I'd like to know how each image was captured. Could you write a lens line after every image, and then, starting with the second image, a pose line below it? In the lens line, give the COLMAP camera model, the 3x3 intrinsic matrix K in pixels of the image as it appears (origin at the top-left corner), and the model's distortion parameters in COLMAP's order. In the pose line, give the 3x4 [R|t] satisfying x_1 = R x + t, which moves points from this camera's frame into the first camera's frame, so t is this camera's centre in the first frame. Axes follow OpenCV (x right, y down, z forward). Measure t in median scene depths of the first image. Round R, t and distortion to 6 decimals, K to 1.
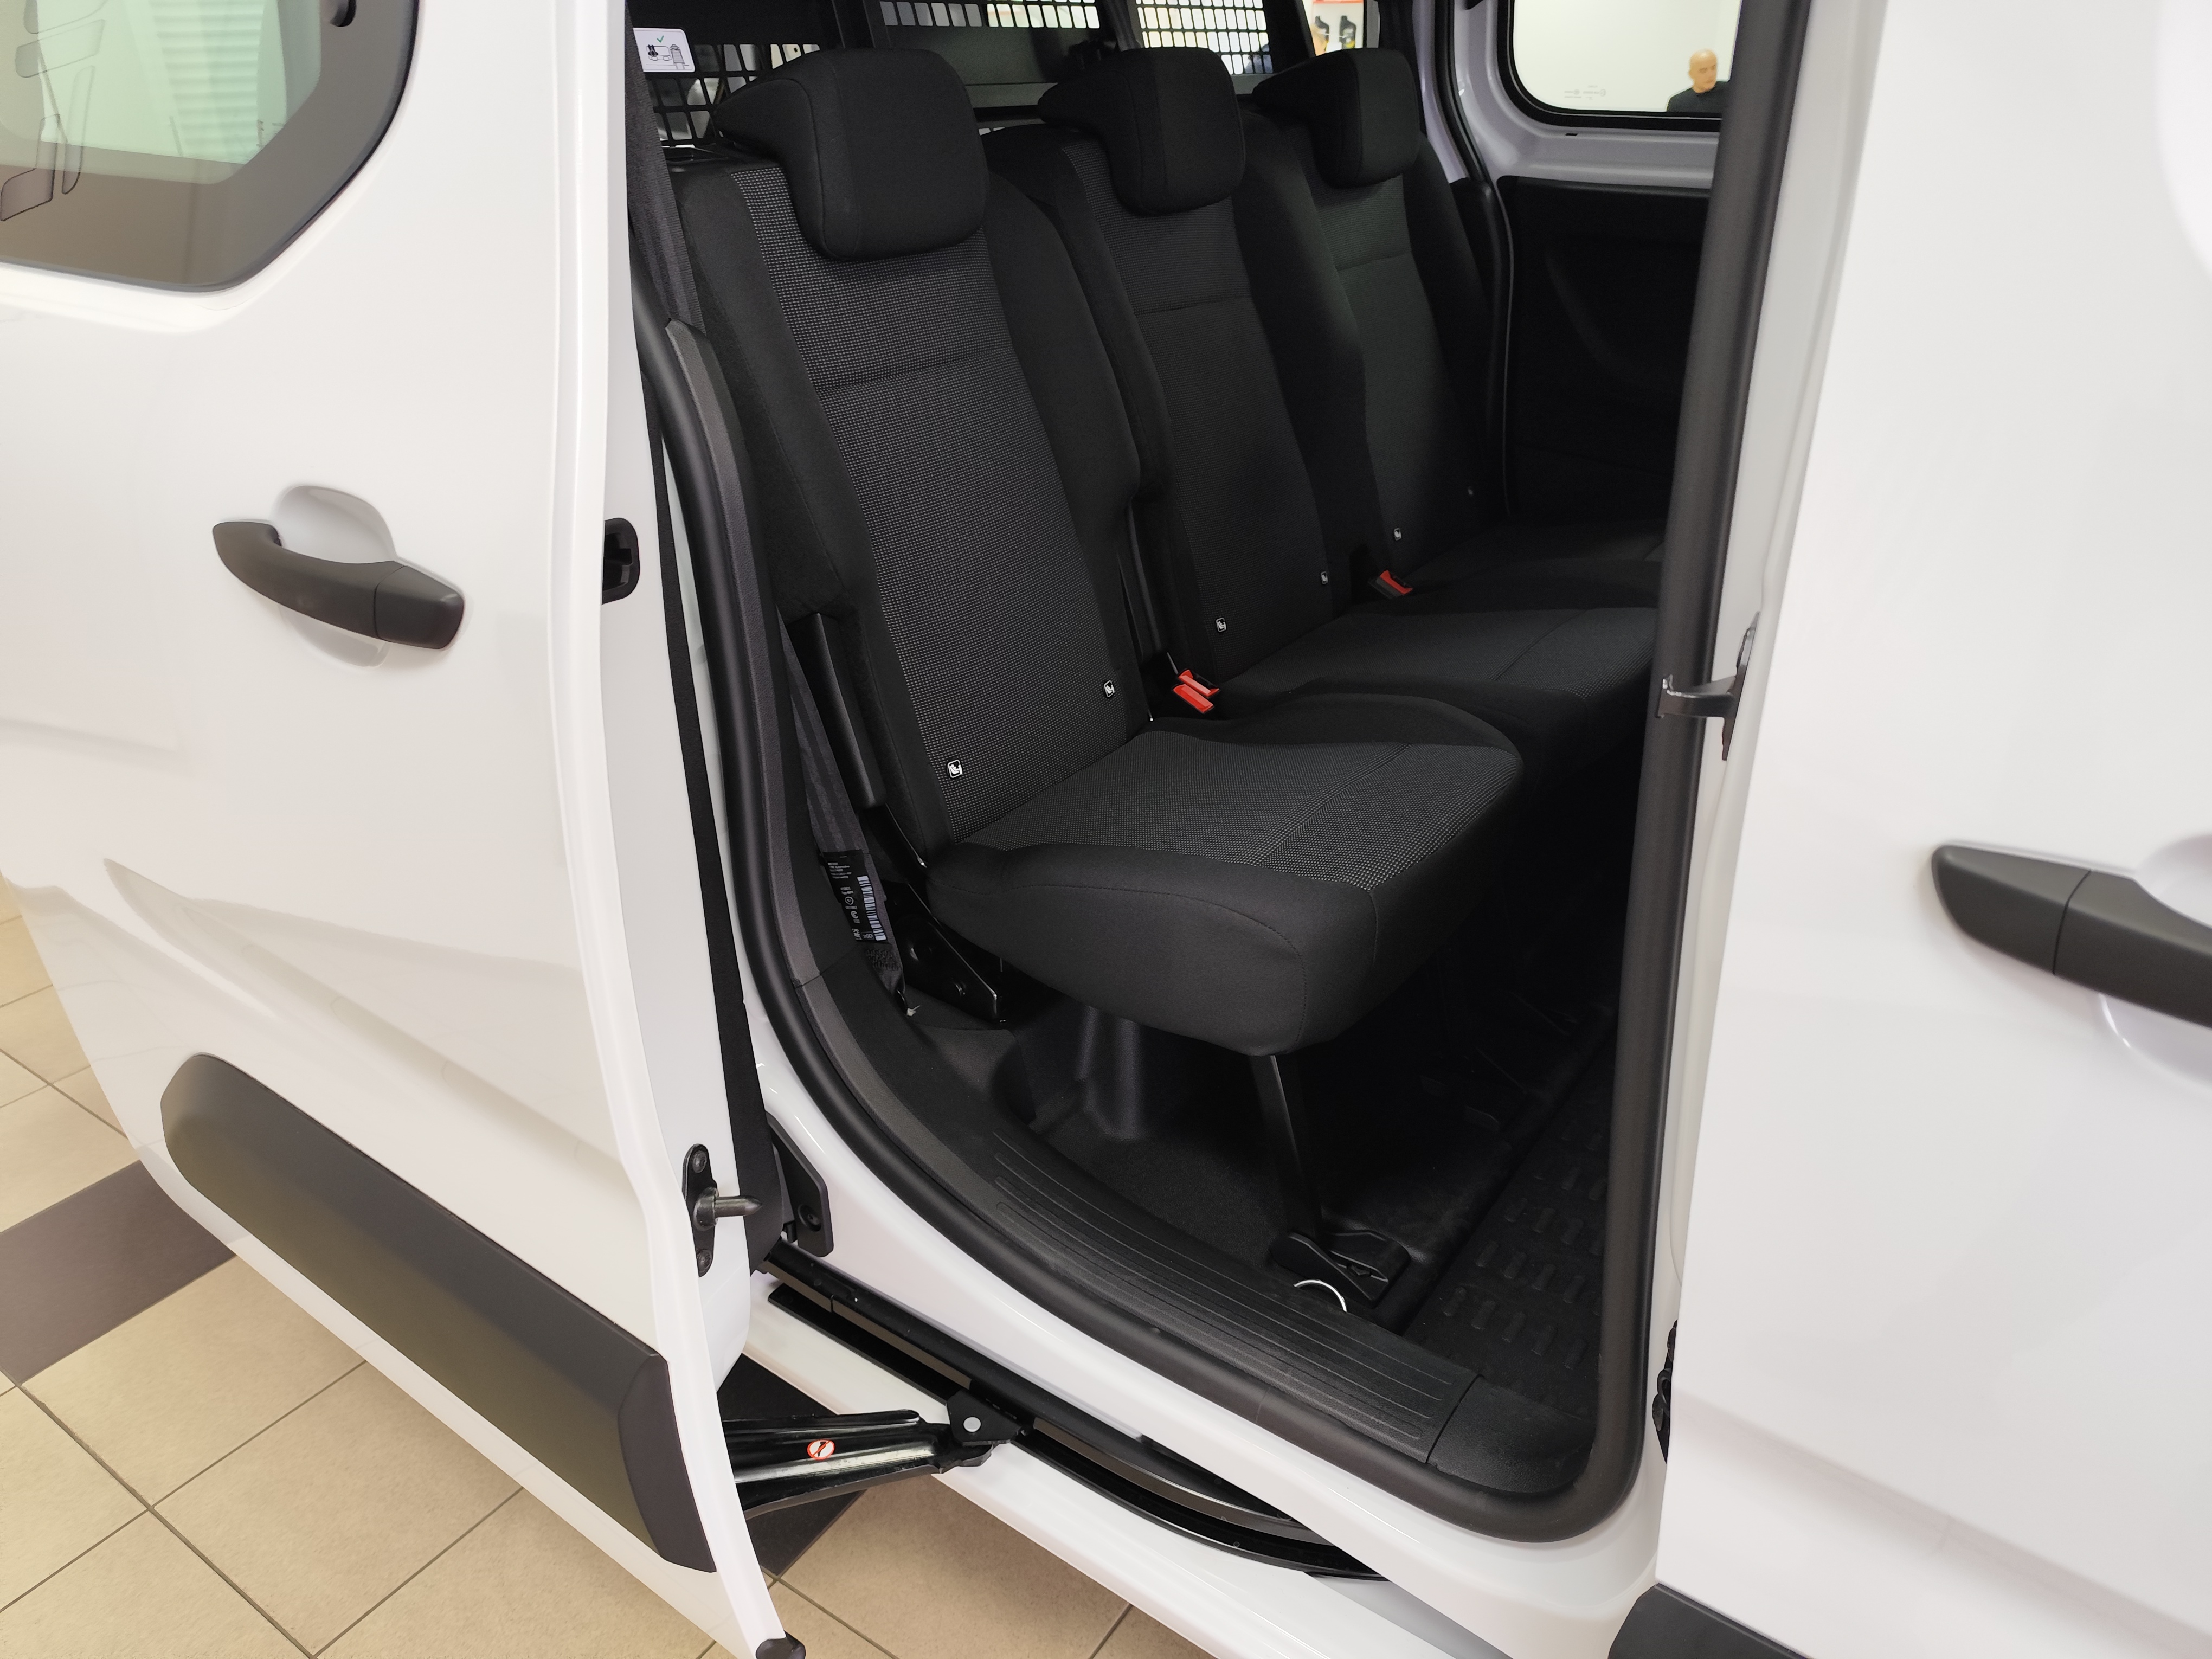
lens RADIAL K [[1458.7, 0, 1106.0], [0, 1458.7, 829.5], [0, 0, 1]] dist [0.001147, -0.001396]
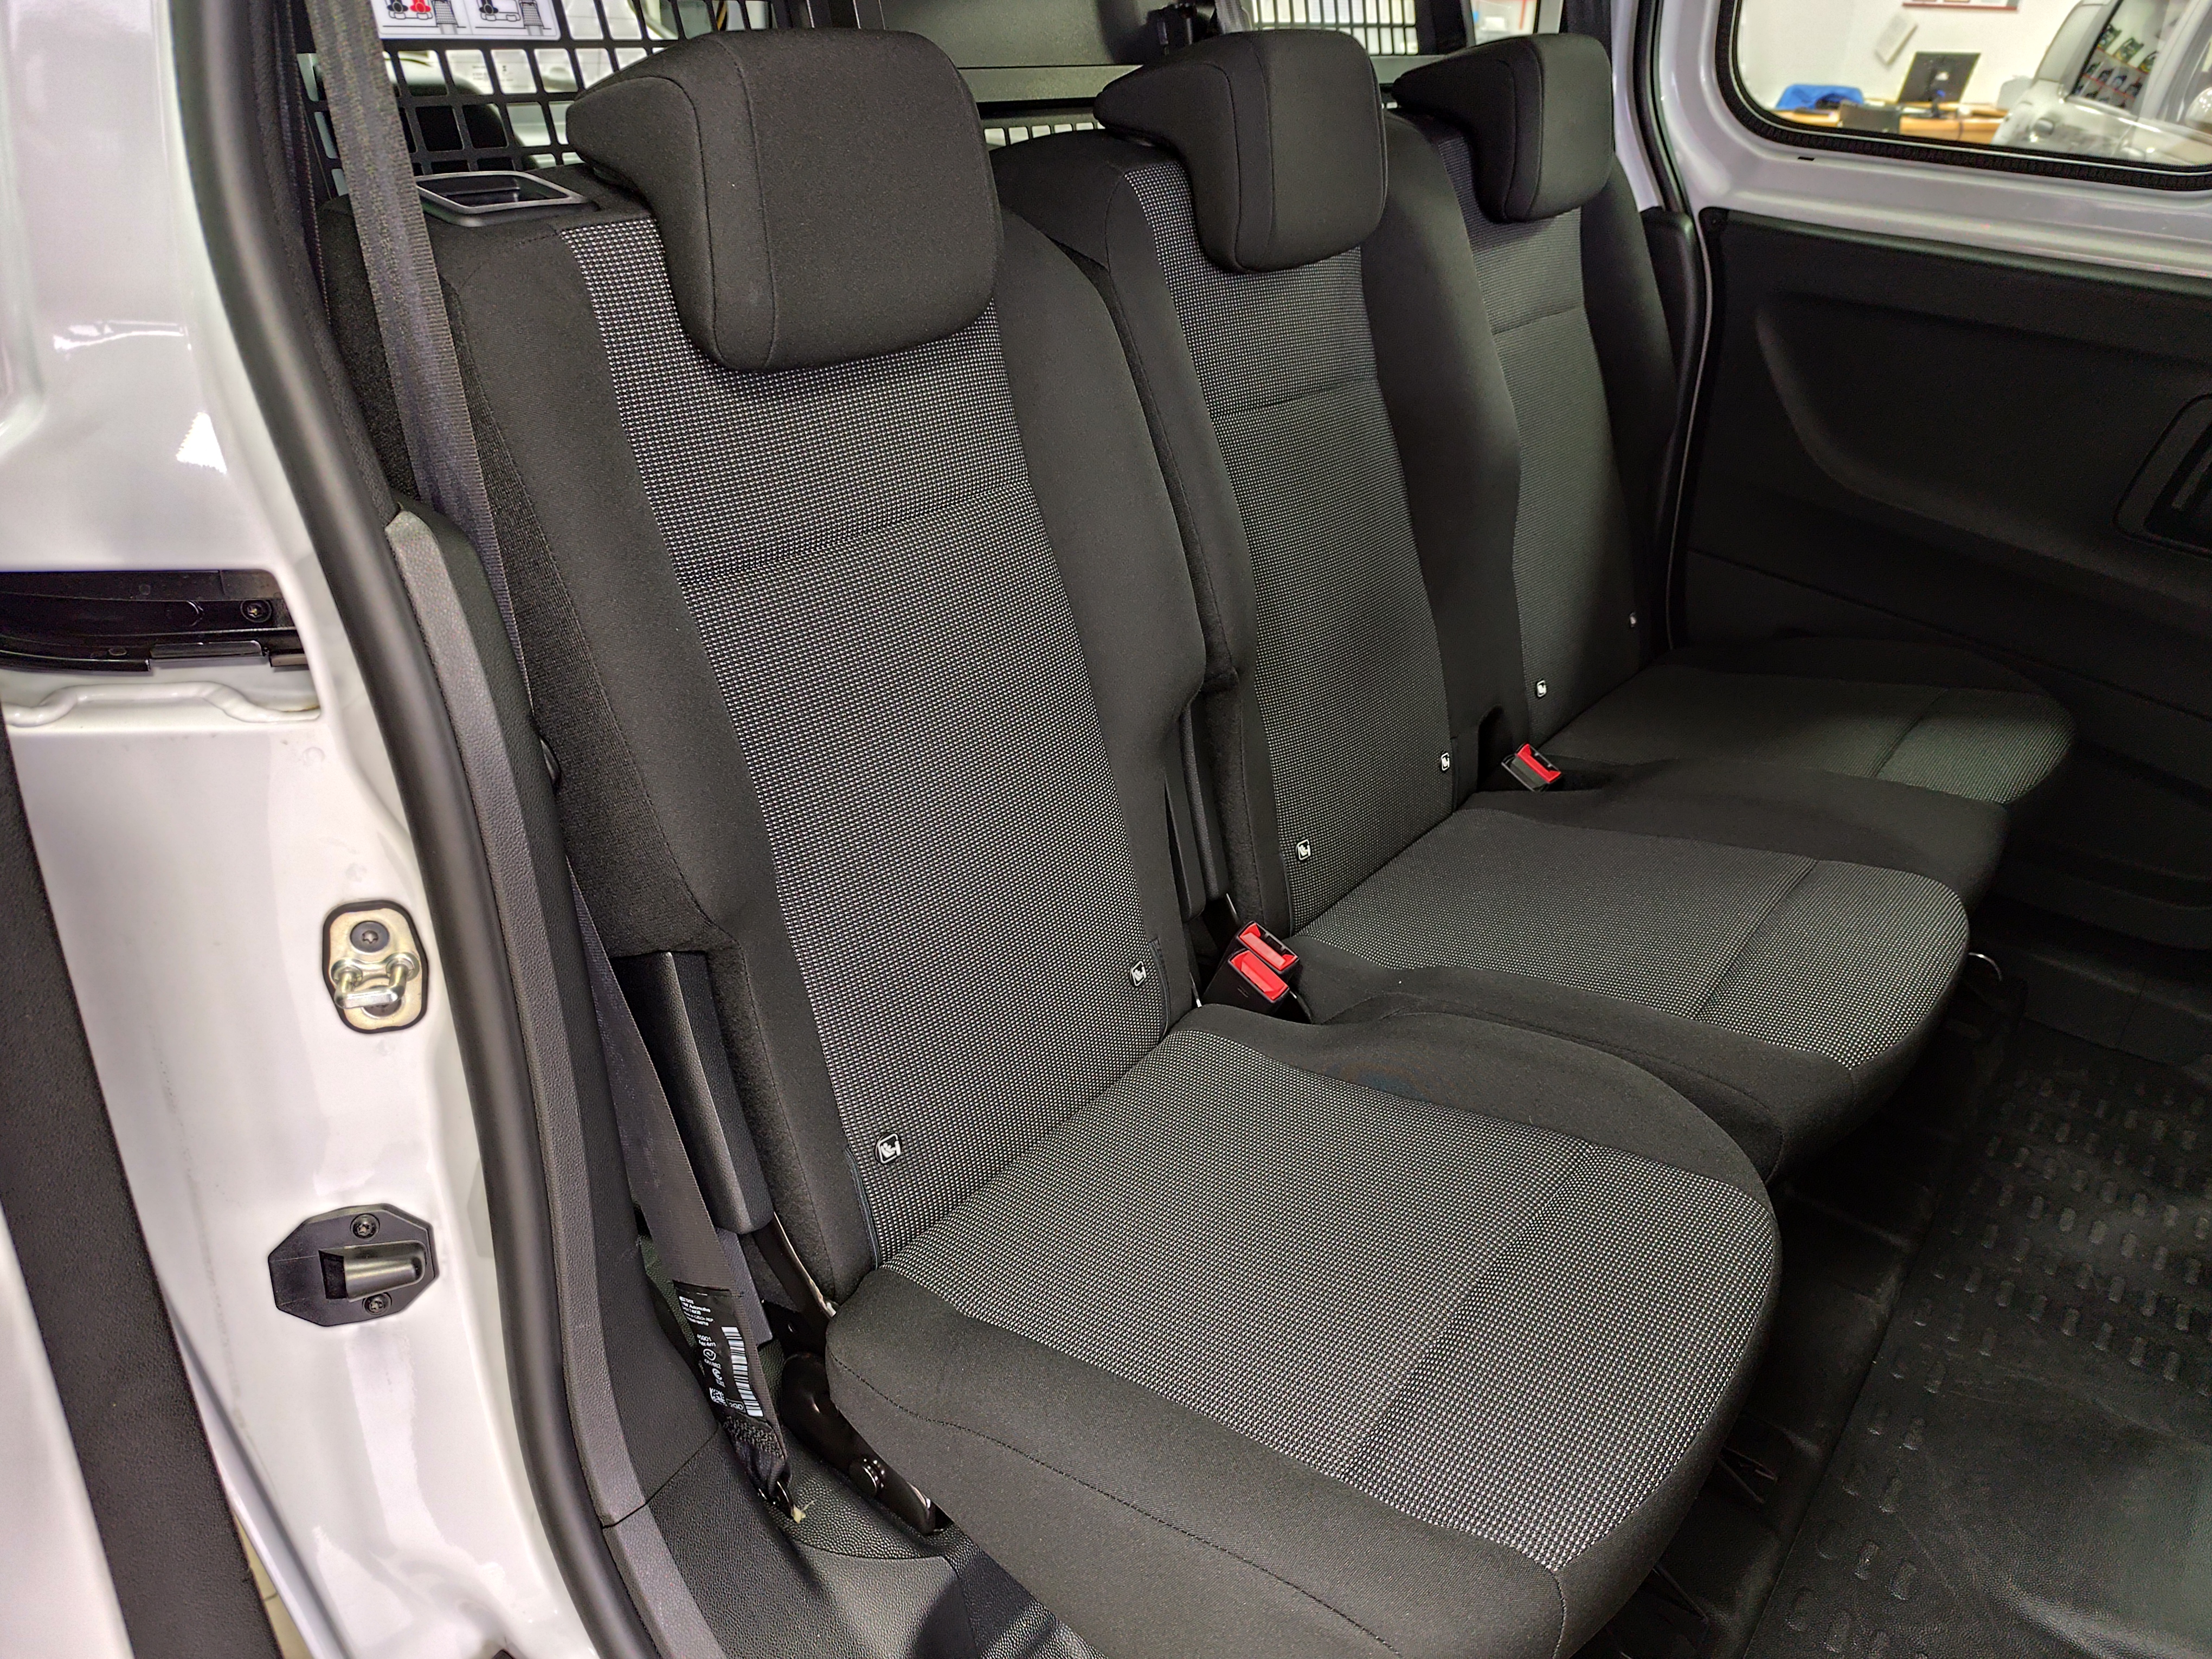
lens RADIAL K [[1525.7, 0, 1106.0], [0, 1525.7, 829.5], [0, 0, 1]] dist [0.001402, -0.003983]
pose [[0.997360, 0.069976, -0.019419, -0.003719], [-0.069549, 0.997338, 0.021885, -0.169053], [0.020899, -0.020477, 0.999572, 0.270877]]
